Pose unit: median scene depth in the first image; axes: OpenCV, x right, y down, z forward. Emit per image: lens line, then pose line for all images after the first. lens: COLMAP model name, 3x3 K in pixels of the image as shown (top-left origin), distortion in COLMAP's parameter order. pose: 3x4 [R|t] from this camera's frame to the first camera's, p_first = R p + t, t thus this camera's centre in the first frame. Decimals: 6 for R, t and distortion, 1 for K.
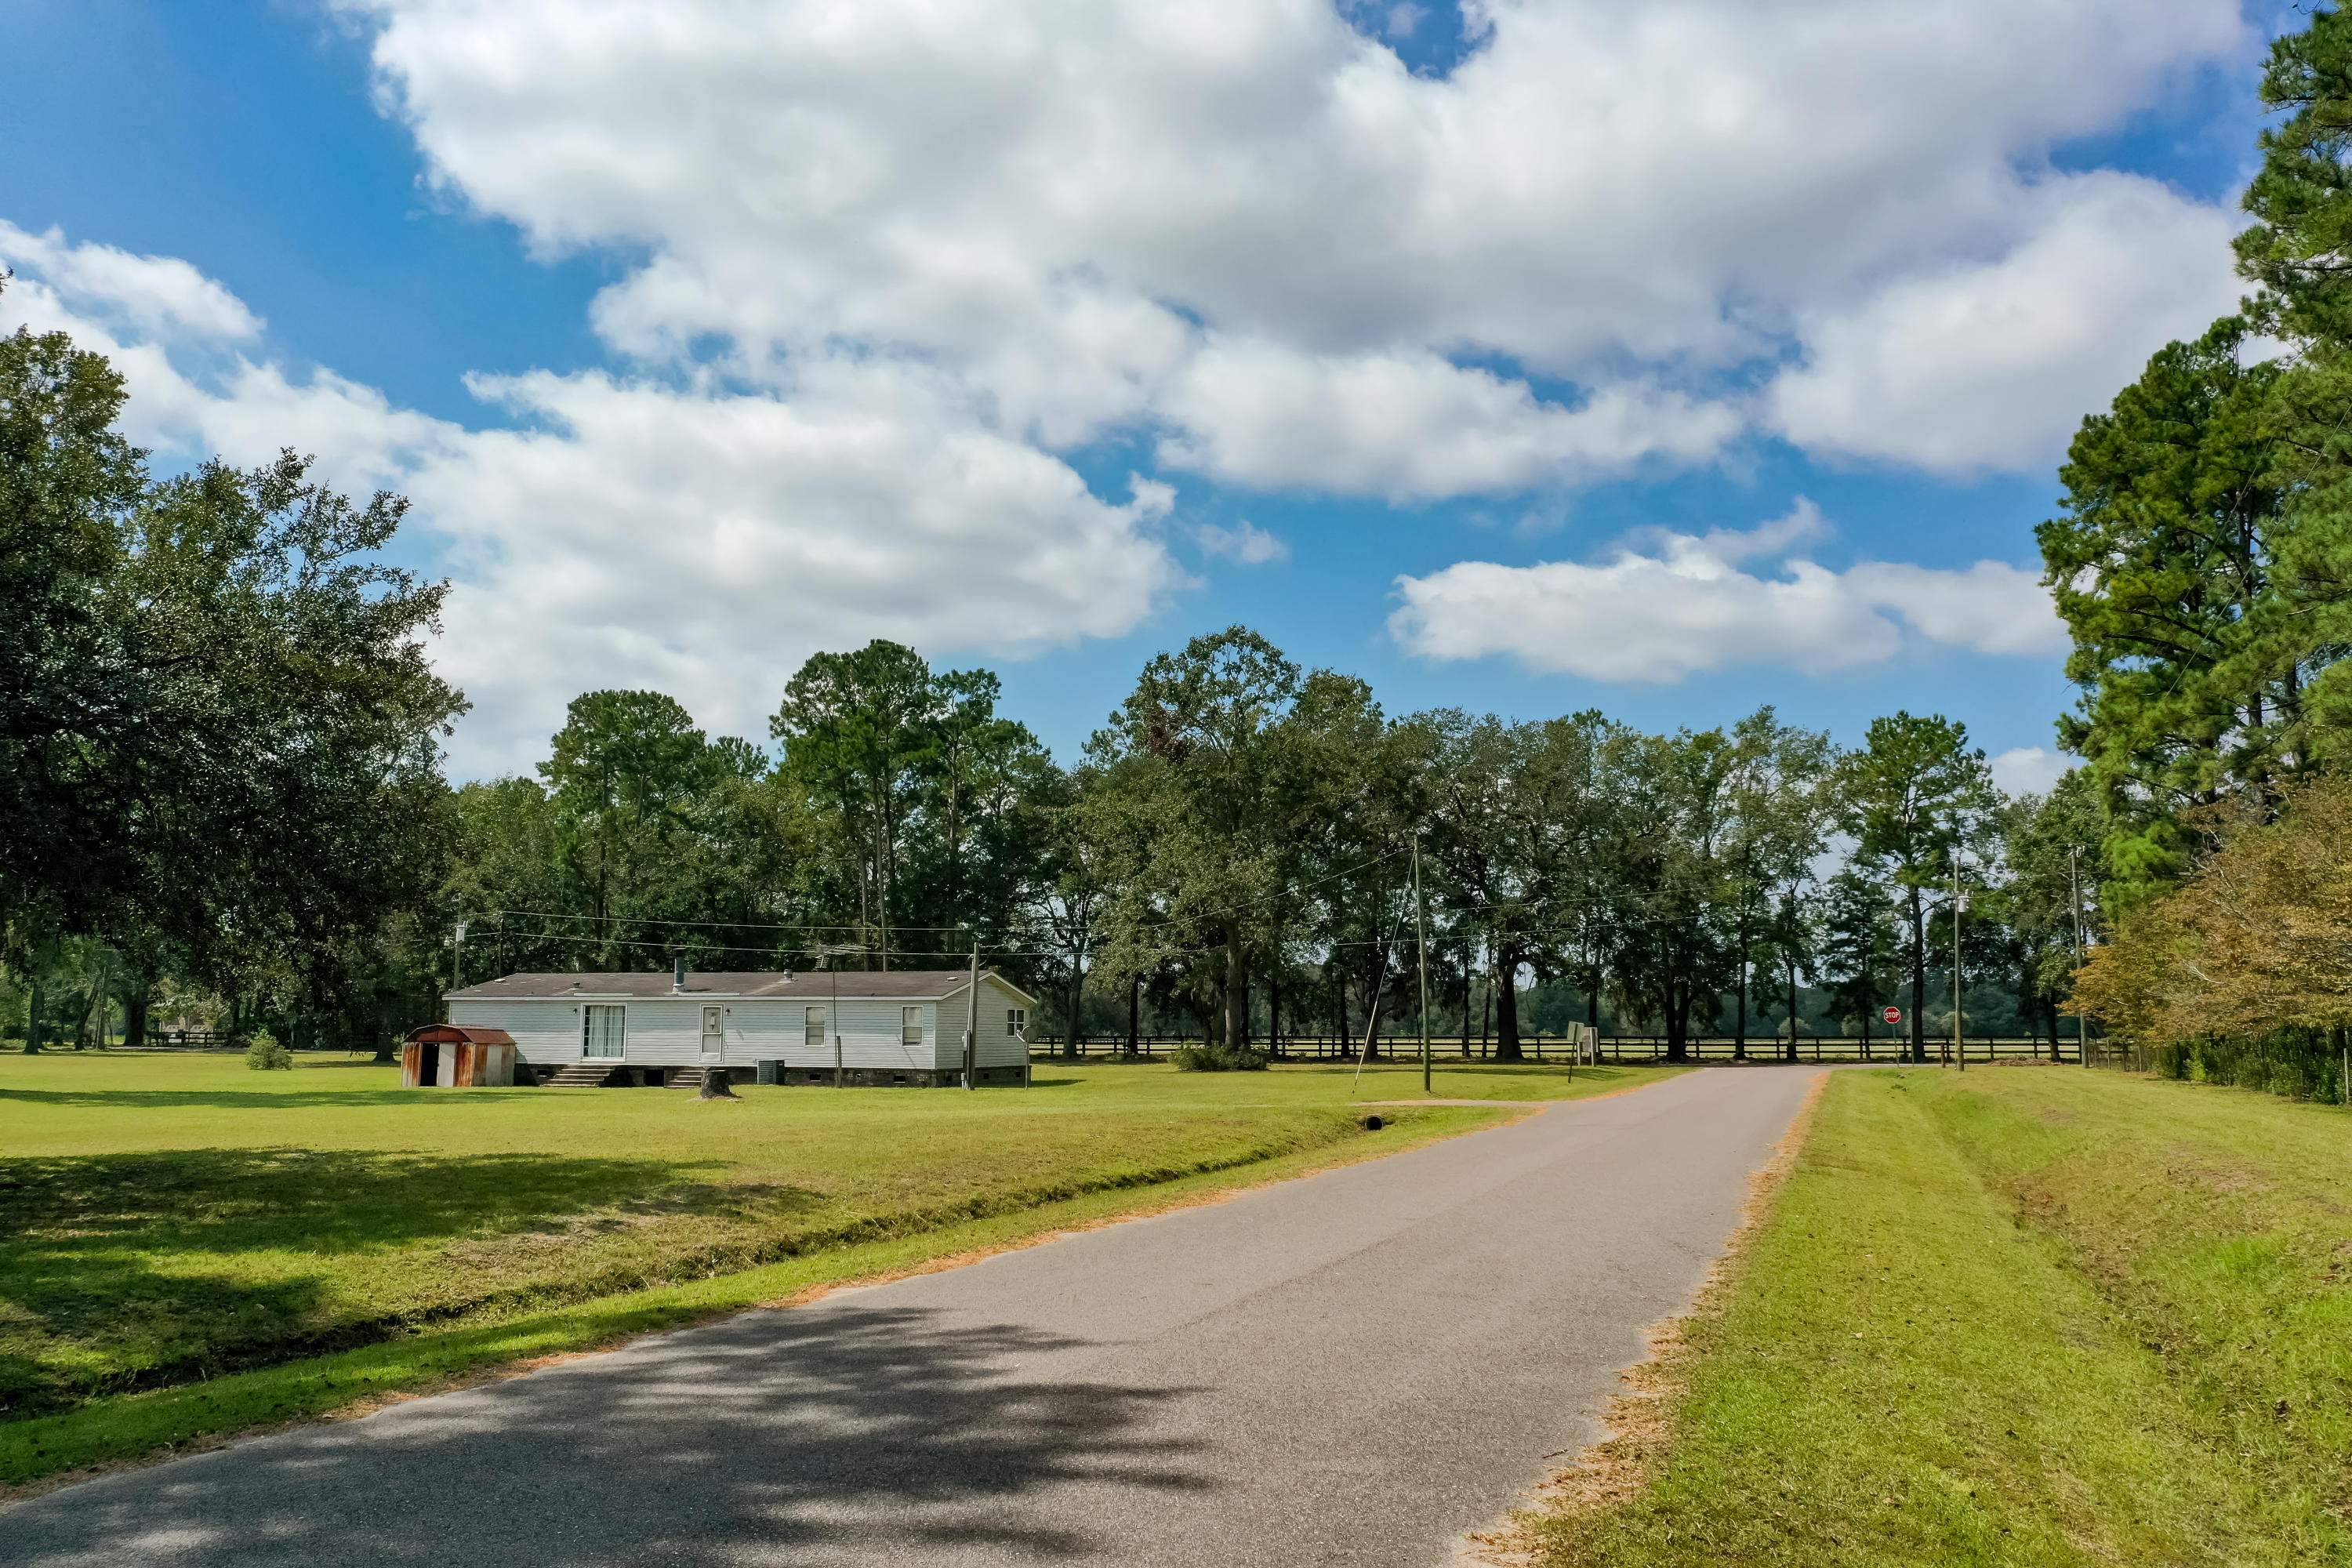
lens RADIAL K [[1671.2, 0, 1176.7], [0, 1671.2, 786.4], [0, 0, 1]] dist [-0.043423, -0.000979]
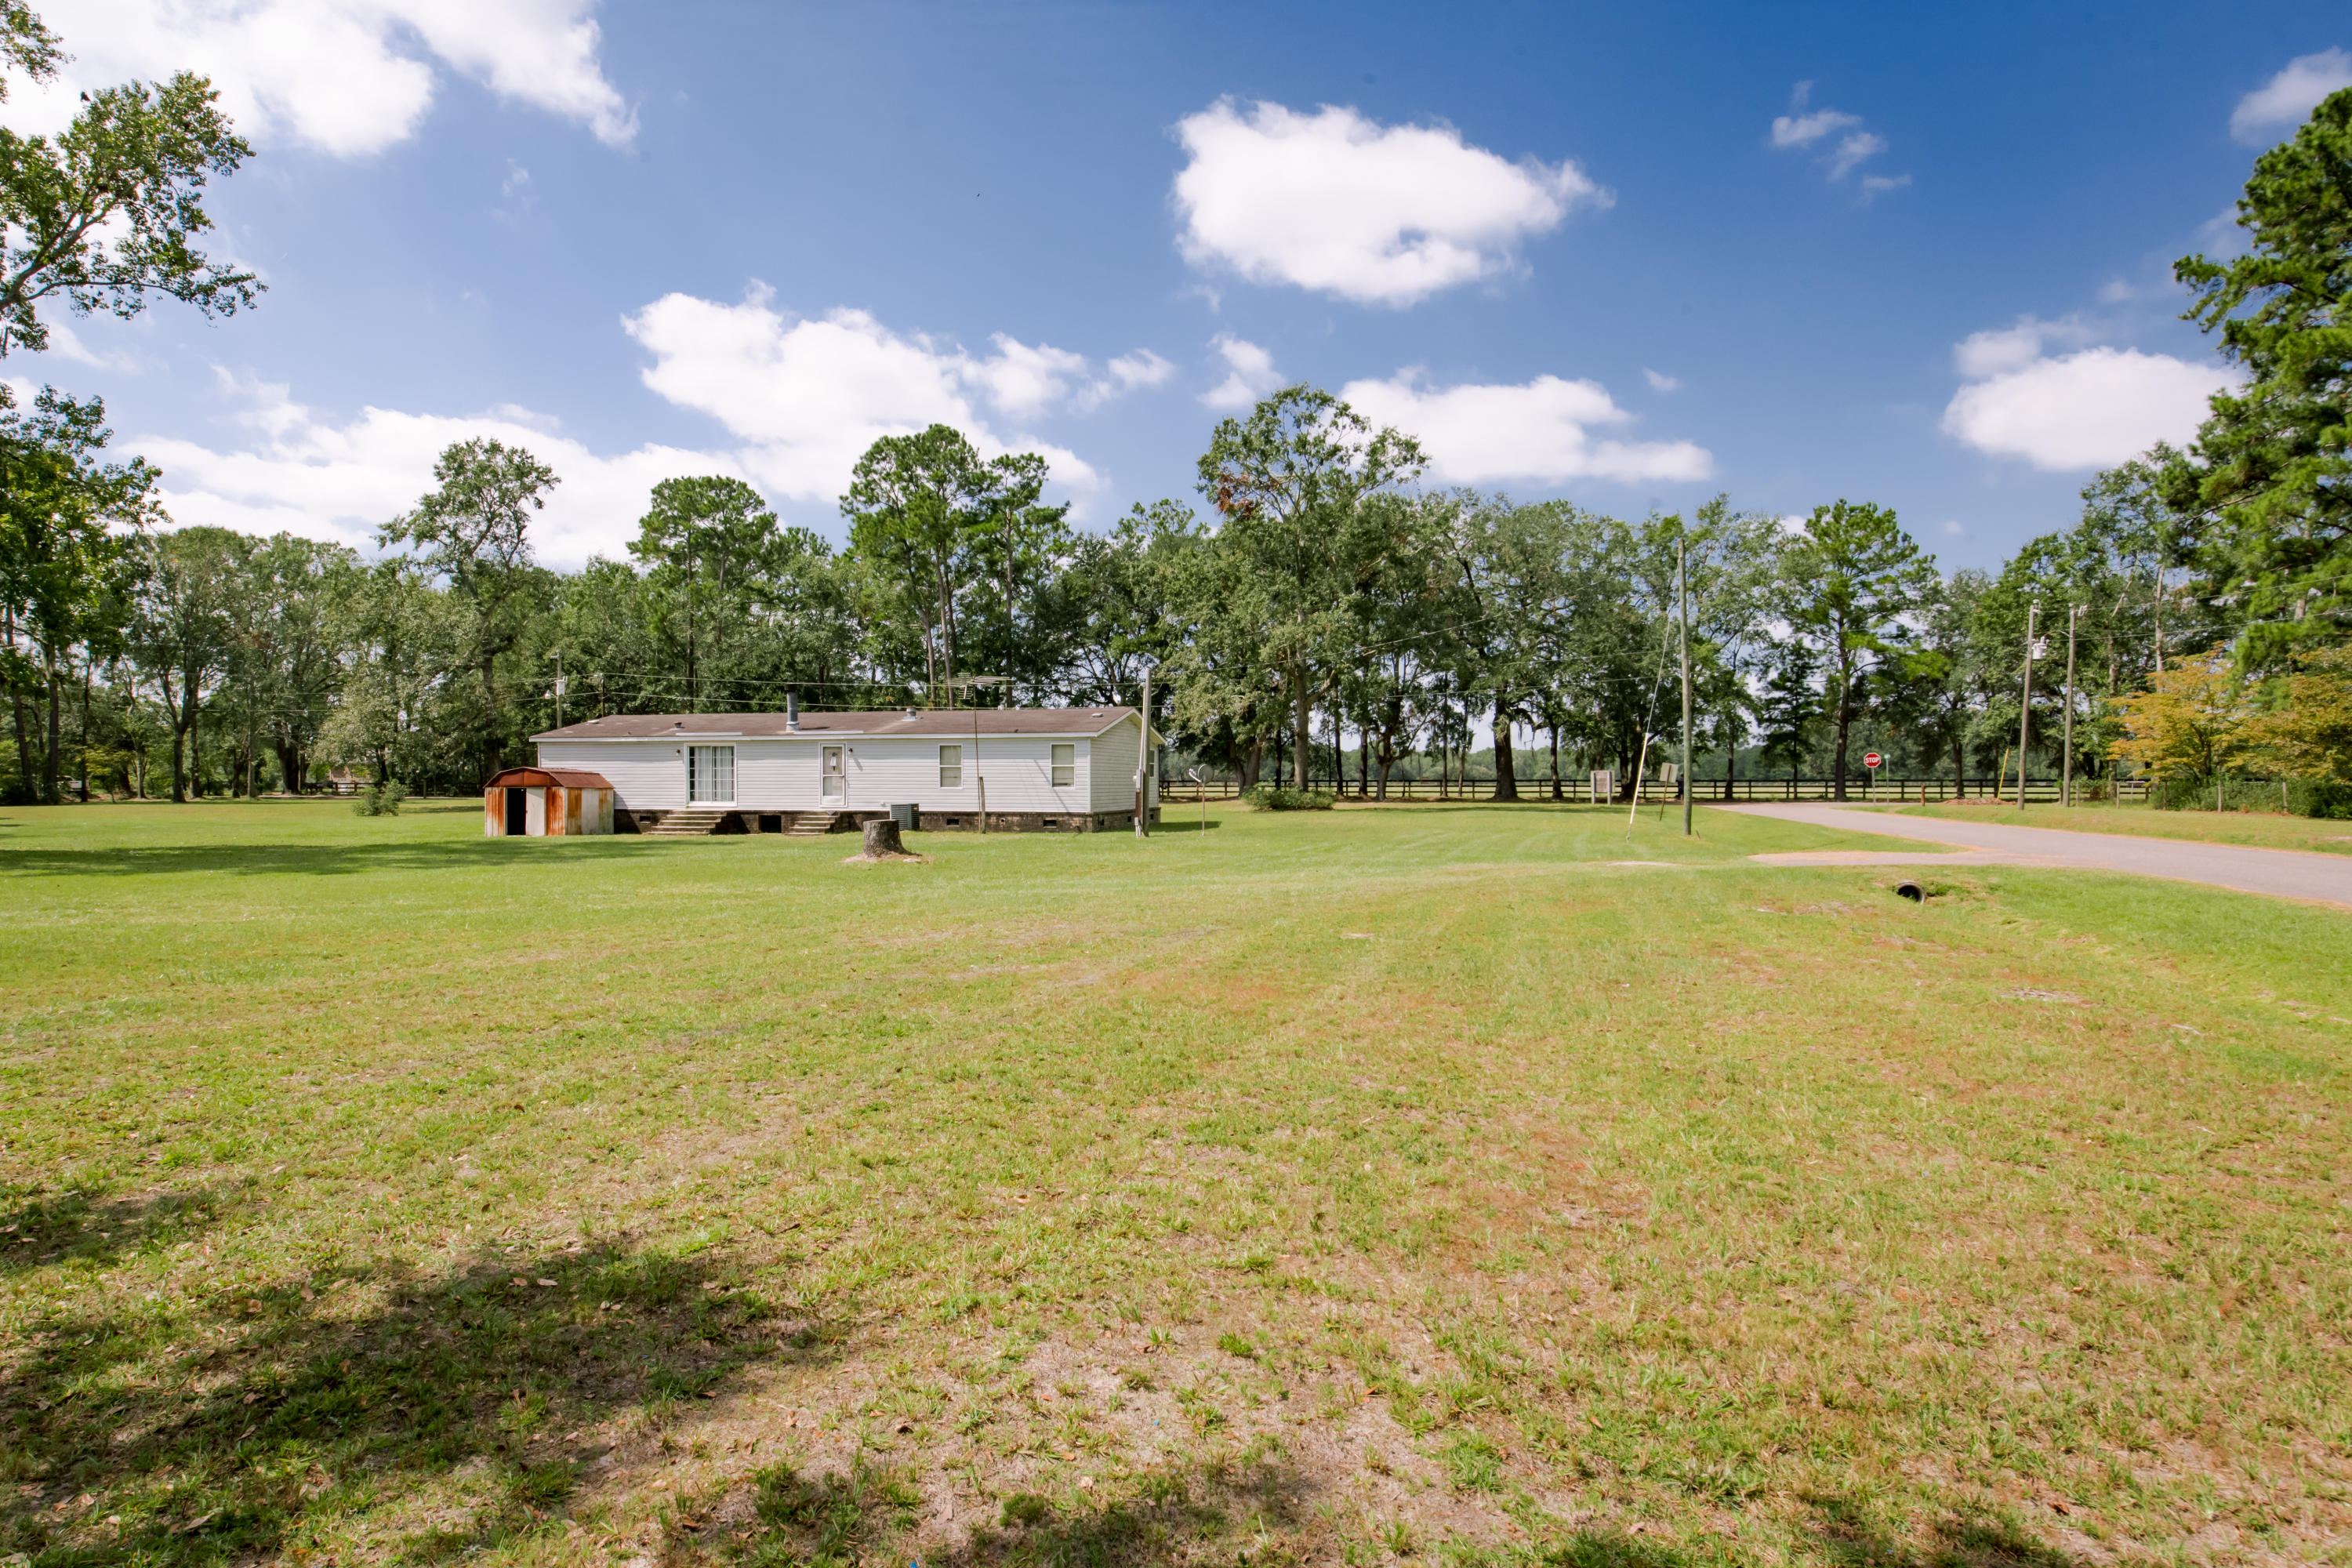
lens RADIAL K [[1216.3, 0, 1176.0], [0, 1216.3, 784.0], [0, 0, 1]] dist [-0.004313, -0.002364]
pose [[0.998779, -0.002193, 0.049356, -0.062982], [-0.005230, 0.988708, 0.149766, 0.026427], [-0.049127, -0.149841, 0.987489, 0.167354]]
